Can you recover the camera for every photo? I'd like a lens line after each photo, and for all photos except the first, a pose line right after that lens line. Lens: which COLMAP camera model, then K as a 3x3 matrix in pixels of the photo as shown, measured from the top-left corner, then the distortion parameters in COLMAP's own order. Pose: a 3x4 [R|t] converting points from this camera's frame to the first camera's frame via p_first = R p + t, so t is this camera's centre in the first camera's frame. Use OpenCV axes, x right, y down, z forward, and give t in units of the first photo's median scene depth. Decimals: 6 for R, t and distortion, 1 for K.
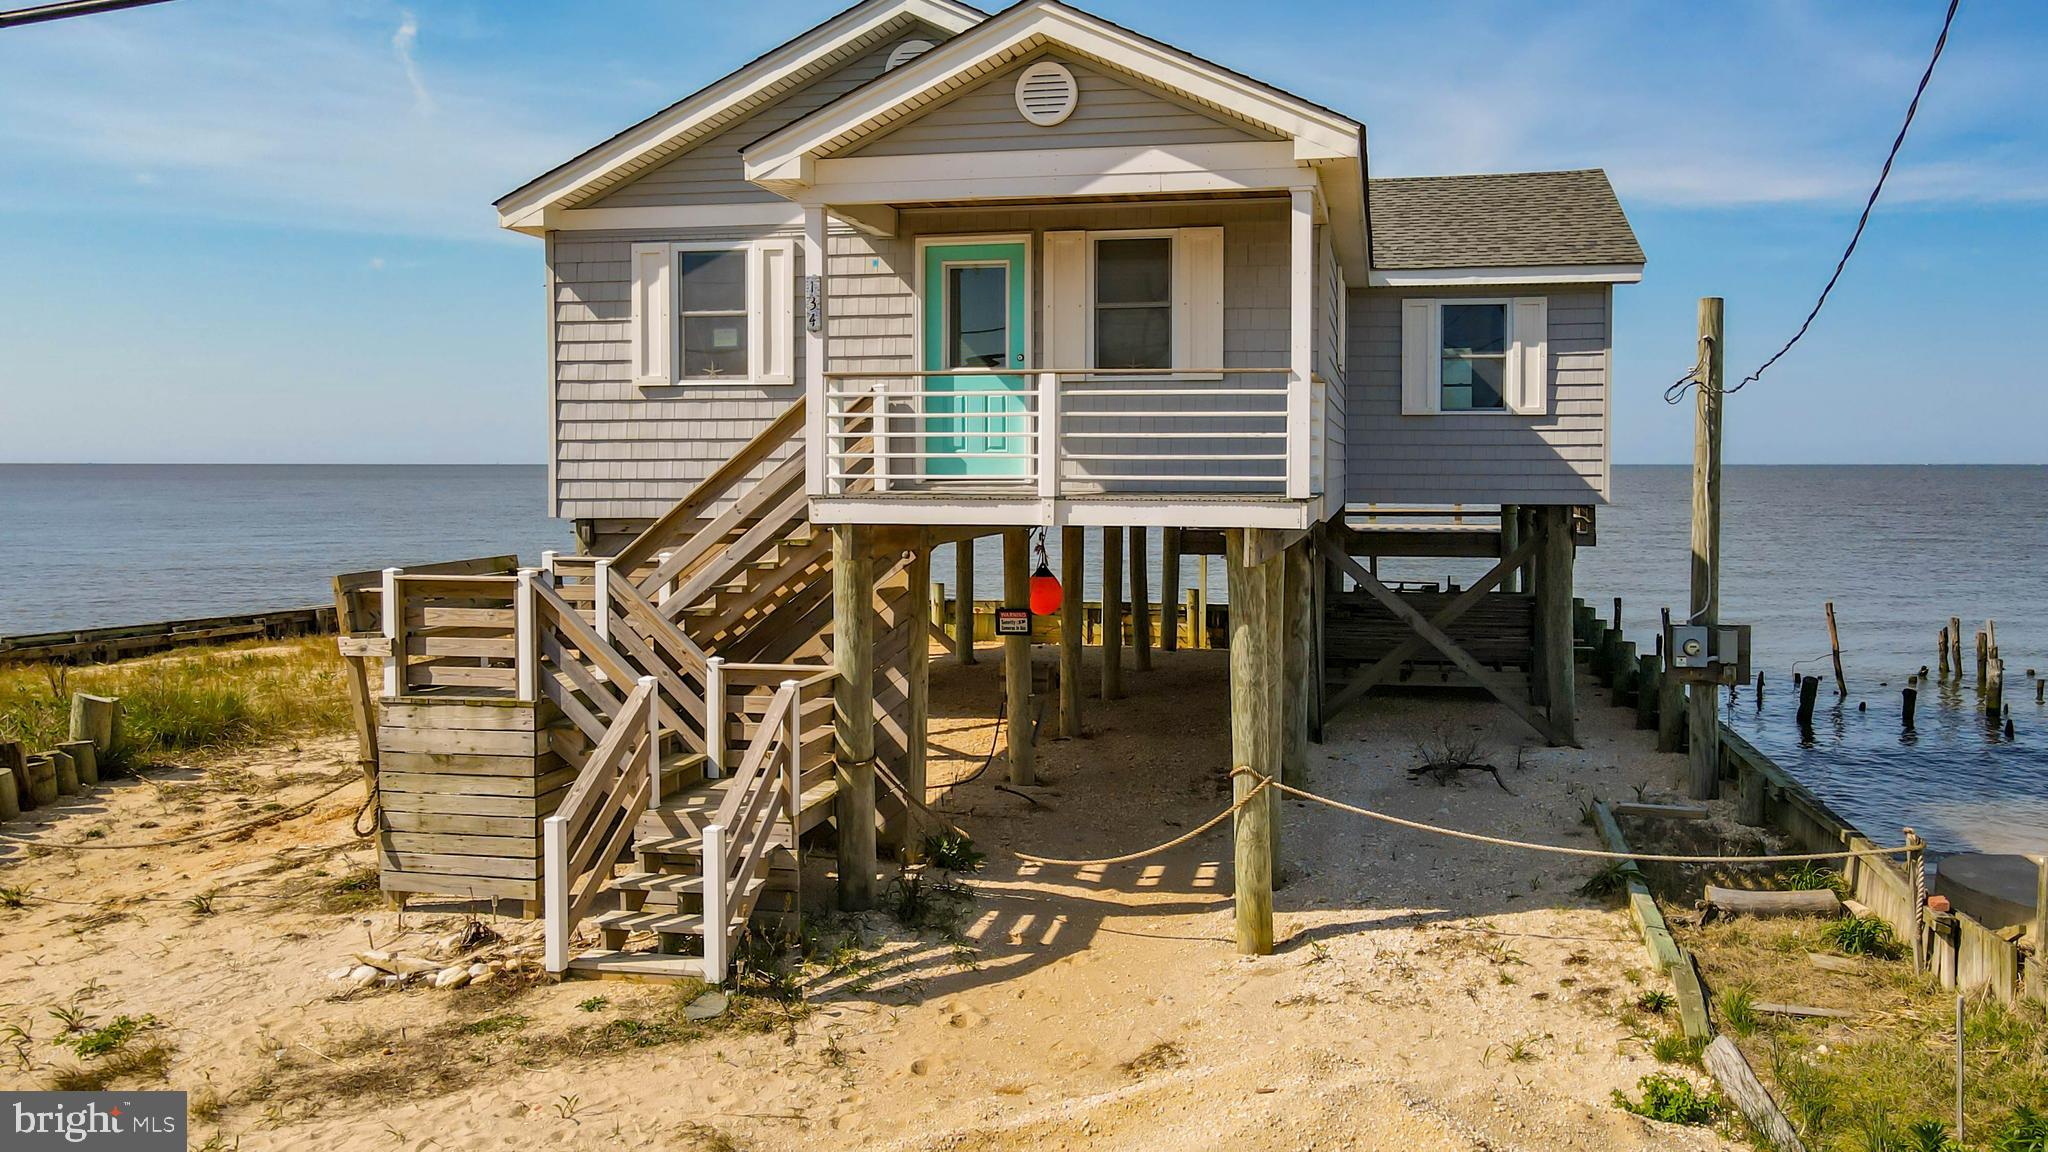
lens RADIAL K [[1510.9, 0, 1112.6], [0, 1510.9, 526.5], [0, 0, 1]] dist [0.007235, 0.016585]
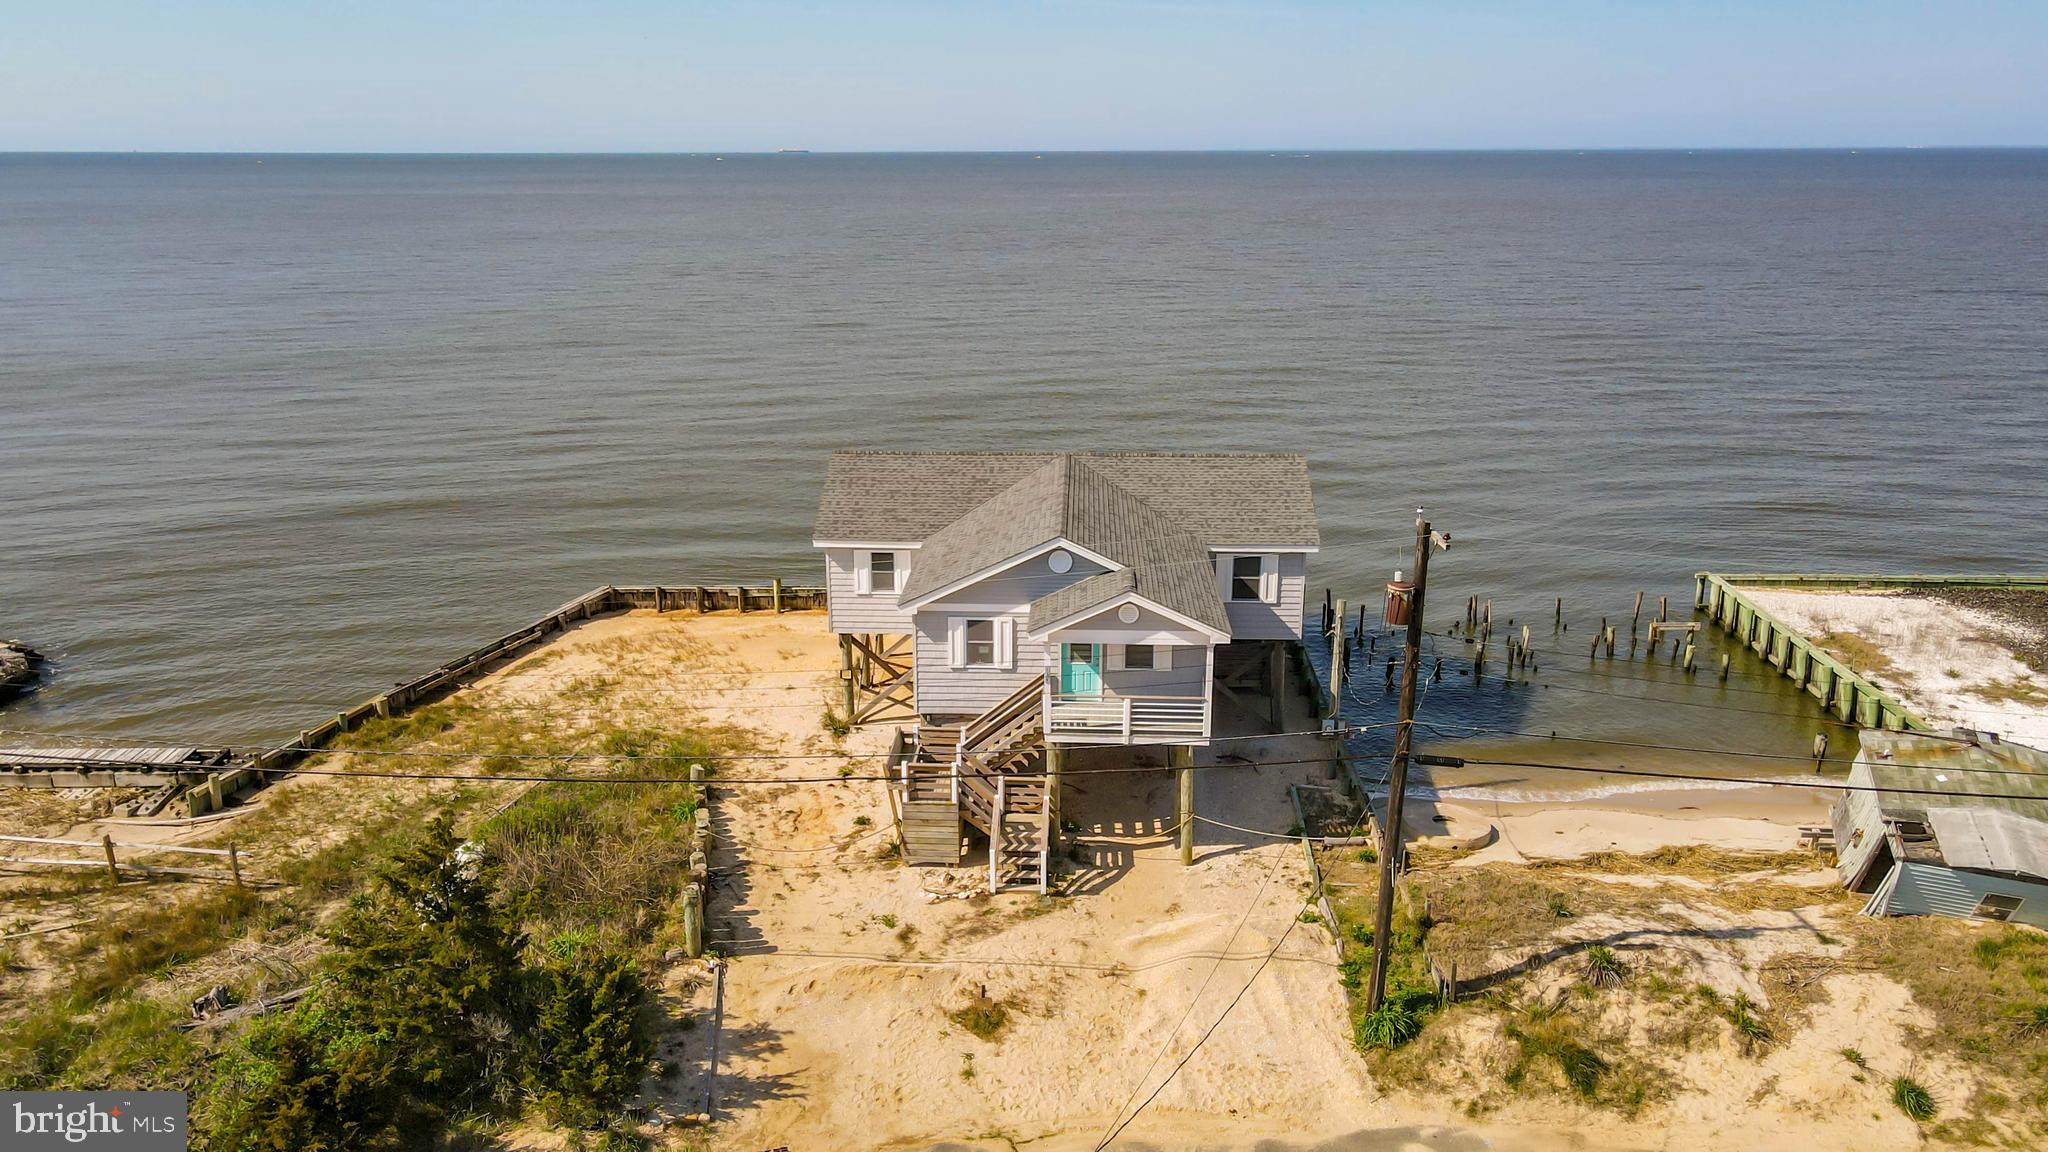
lens RADIAL K [[1510.9, 0, 1021.8], [0, 1510.9, 575.1], [0, 0, 1]] dist [0.007235, 0.016585]
pose [[0.990561, -0.039762, 0.131181, -0.630985], [0.007213, 0.970798, 0.239789, -1.053944], [-0.136885, -0.236579, 0.961922, -1.829274]]
